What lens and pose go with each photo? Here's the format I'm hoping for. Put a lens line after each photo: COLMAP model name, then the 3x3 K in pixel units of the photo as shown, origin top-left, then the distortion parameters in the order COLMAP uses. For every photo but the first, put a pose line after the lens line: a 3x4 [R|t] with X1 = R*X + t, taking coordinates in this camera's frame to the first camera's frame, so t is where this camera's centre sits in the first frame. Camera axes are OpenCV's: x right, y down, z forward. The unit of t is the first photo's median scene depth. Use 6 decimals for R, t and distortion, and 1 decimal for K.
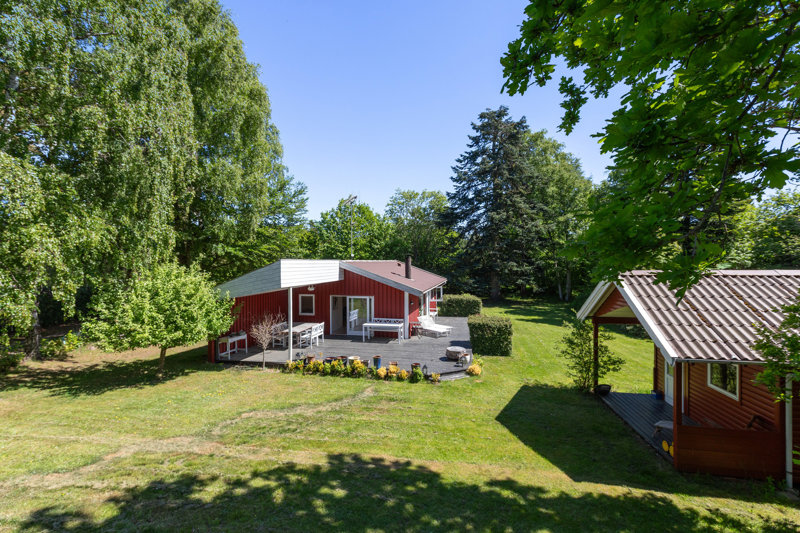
lens RADIAL K [[368.4, 0, 404.6], [0, 368.4, 258.9], [0, 0, 1]] dist [-0.001193, 0.000036]
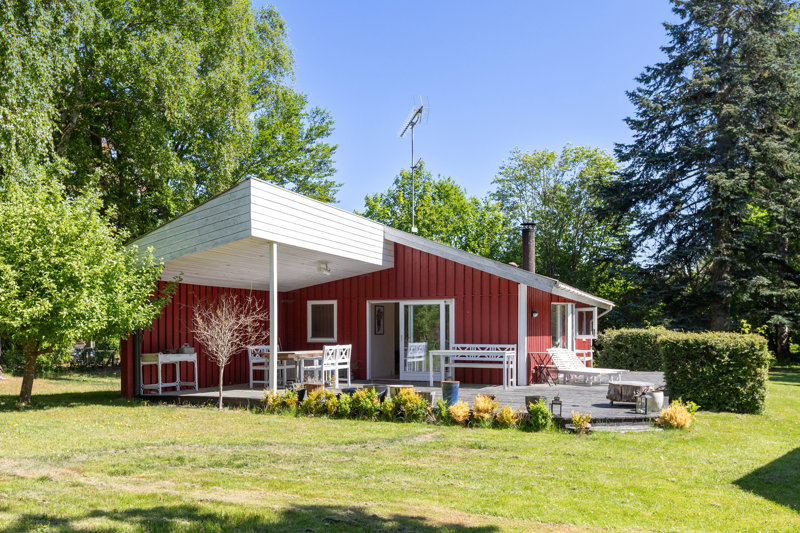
lens RADIAL K [[696.9, 0, 406.9], [0, 696.9, 327.0], [0, 0, 1]] dist [0.013974, -0.007470]
pose [[0.984295, 0.006610, -0.176408, 0.016100], [-0.002962, 0.999776, 0.020935, 0.119497], [0.176507, -0.020084, 0.984094, 0.094227]]
